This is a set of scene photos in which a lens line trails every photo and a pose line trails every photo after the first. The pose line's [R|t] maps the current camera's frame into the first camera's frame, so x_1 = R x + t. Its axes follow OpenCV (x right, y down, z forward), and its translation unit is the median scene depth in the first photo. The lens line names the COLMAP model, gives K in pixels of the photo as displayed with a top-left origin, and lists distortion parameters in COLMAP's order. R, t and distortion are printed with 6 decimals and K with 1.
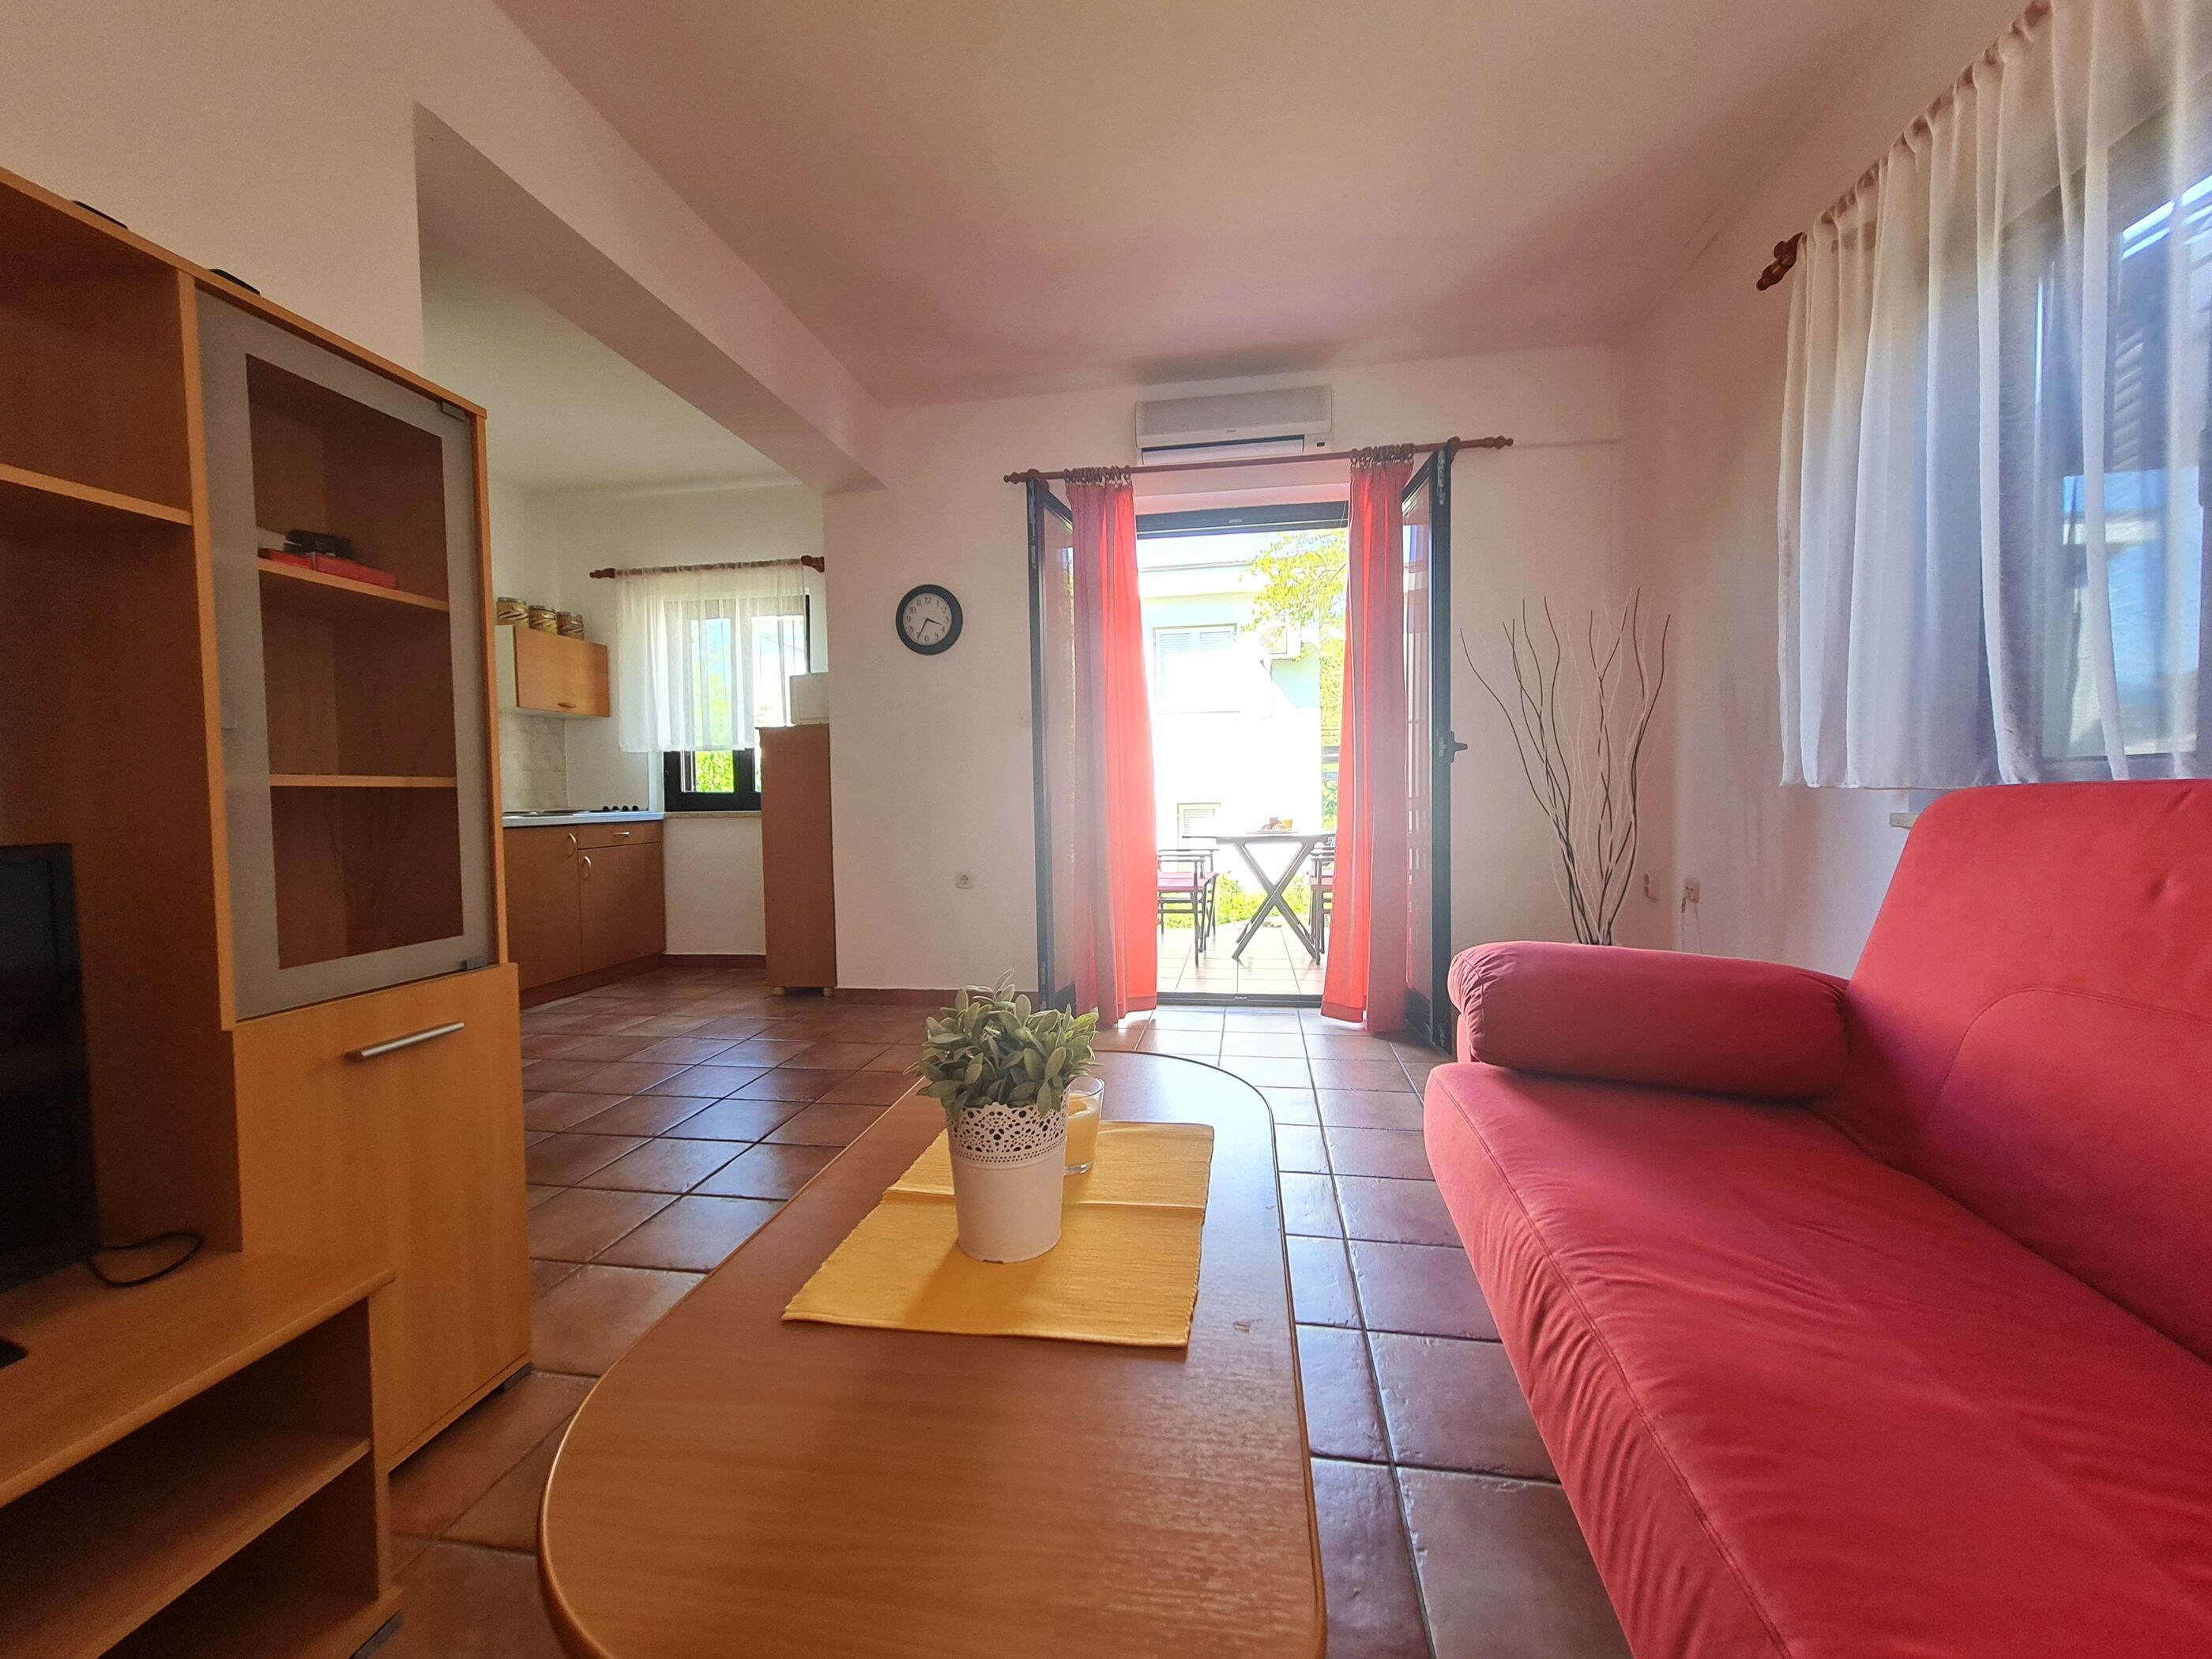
lens RADIAL K [[861.3, 0, 1111.5], [0, 861.3, 826.0], [0, 0, 1]] dist [0.009746, -0.001570]
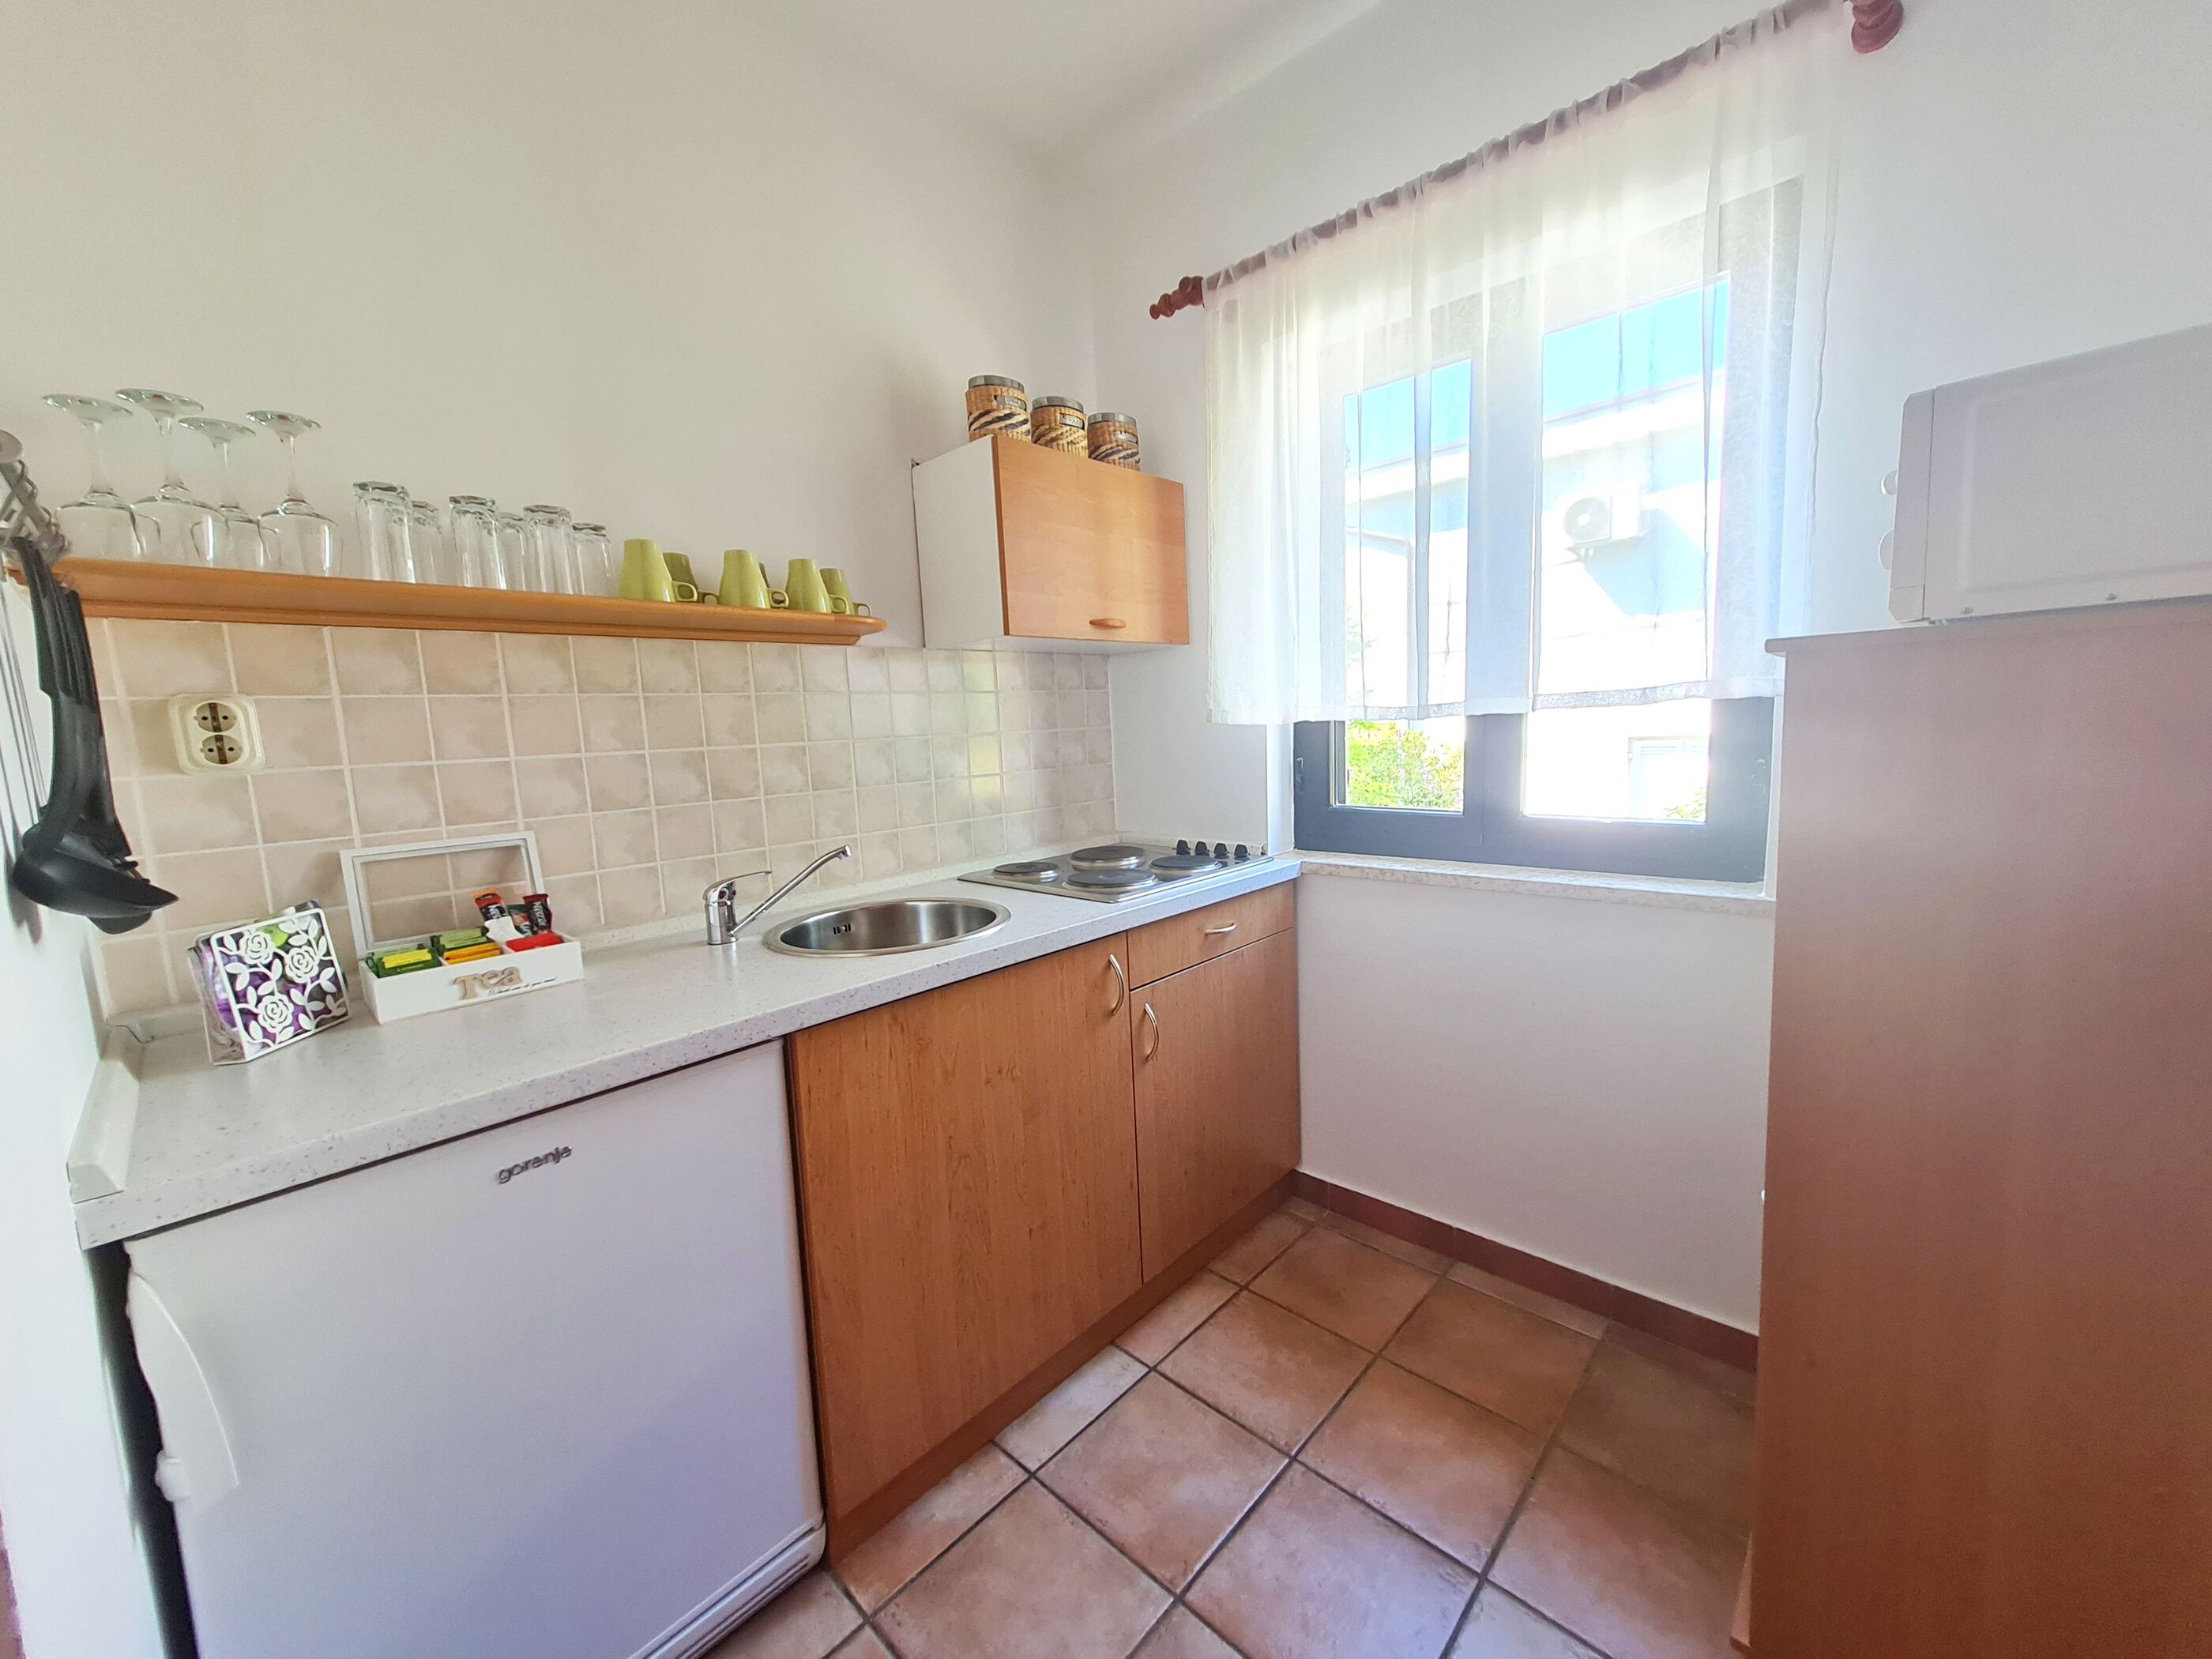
lens RADIAL K [[861.3, 0, 1101.4], [0, 861.3, 831.1], [0, 0, 1]] dist [0.009746, -0.001570]
pose [[0.827041, 0.050597, -0.559859, -0.371346], [0.011239, 0.994254, 0.106458, -0.079157], [0.562029, -0.094337, 0.821720, 0.610858]]
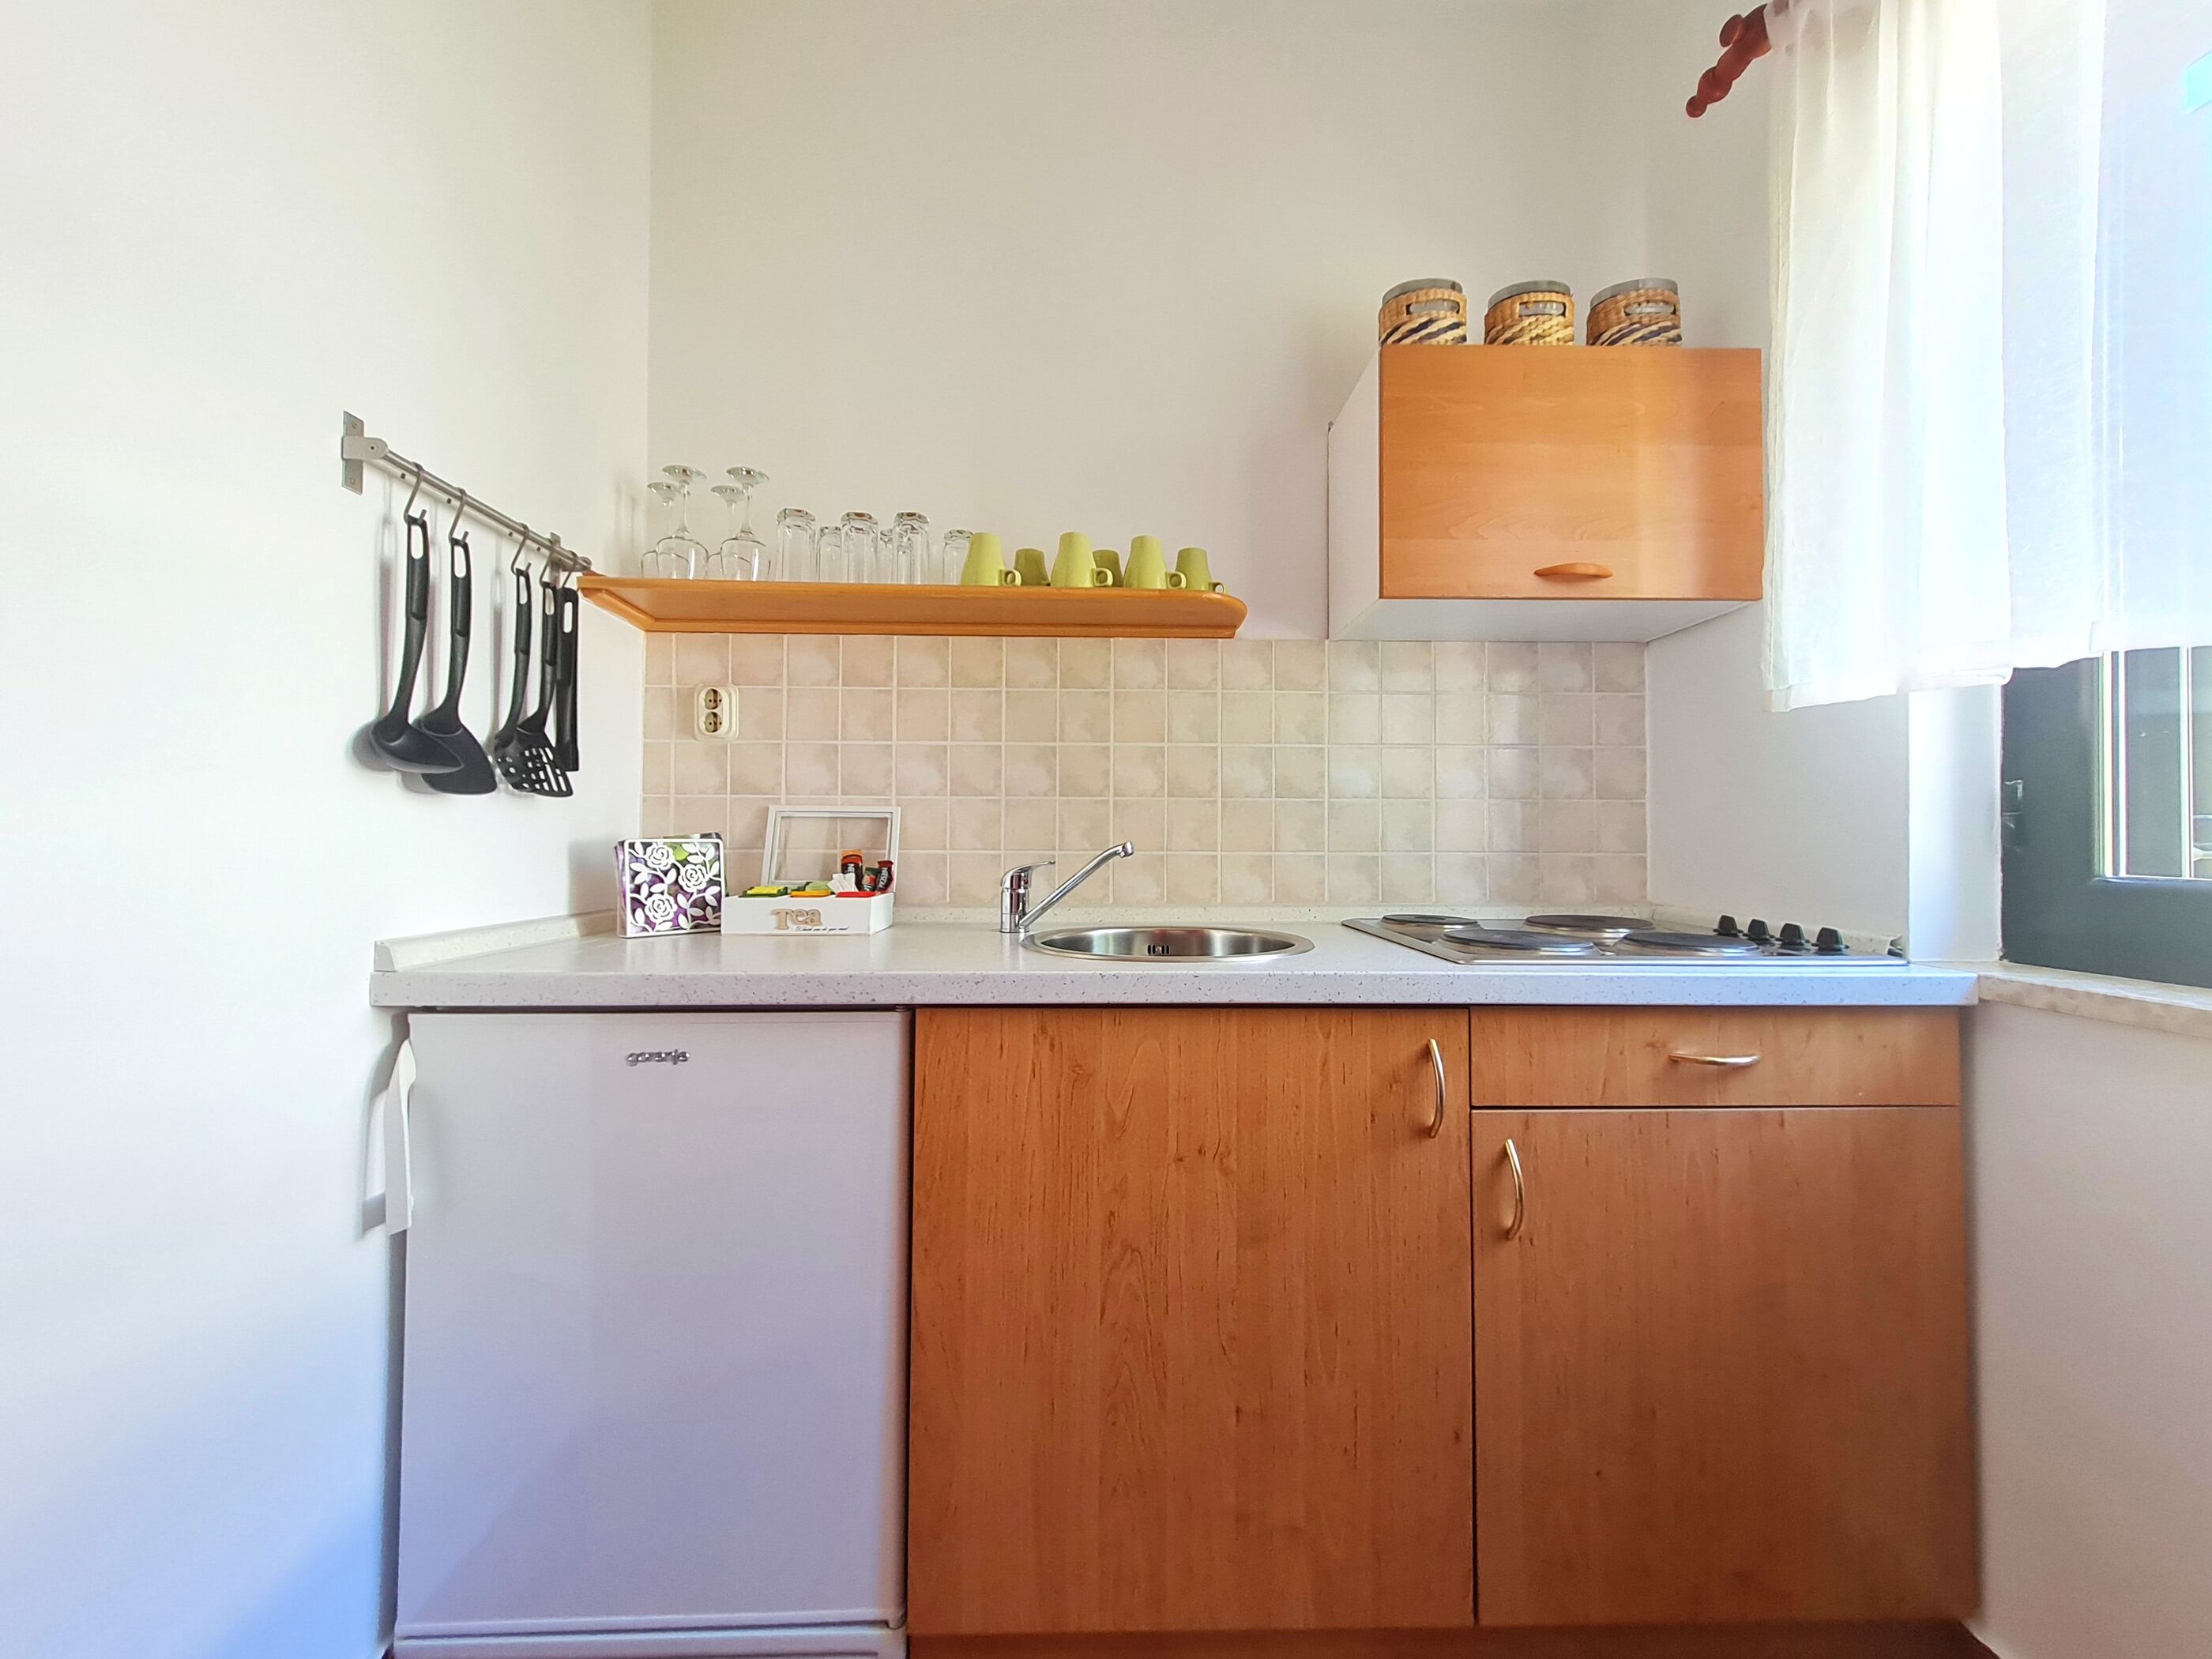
lens RADIAL K [[861.3, 0, 1102.5], [0, 861.3, 828.7], [0, 0, 1]] dist [0.009746, -0.001570]
pose [[0.185979, 0.006406, -0.982533, -0.356586], [-0.044046, 0.999028, -0.001824, -0.043050], [0.981566, 0.043616, 0.186080, 0.764960]]
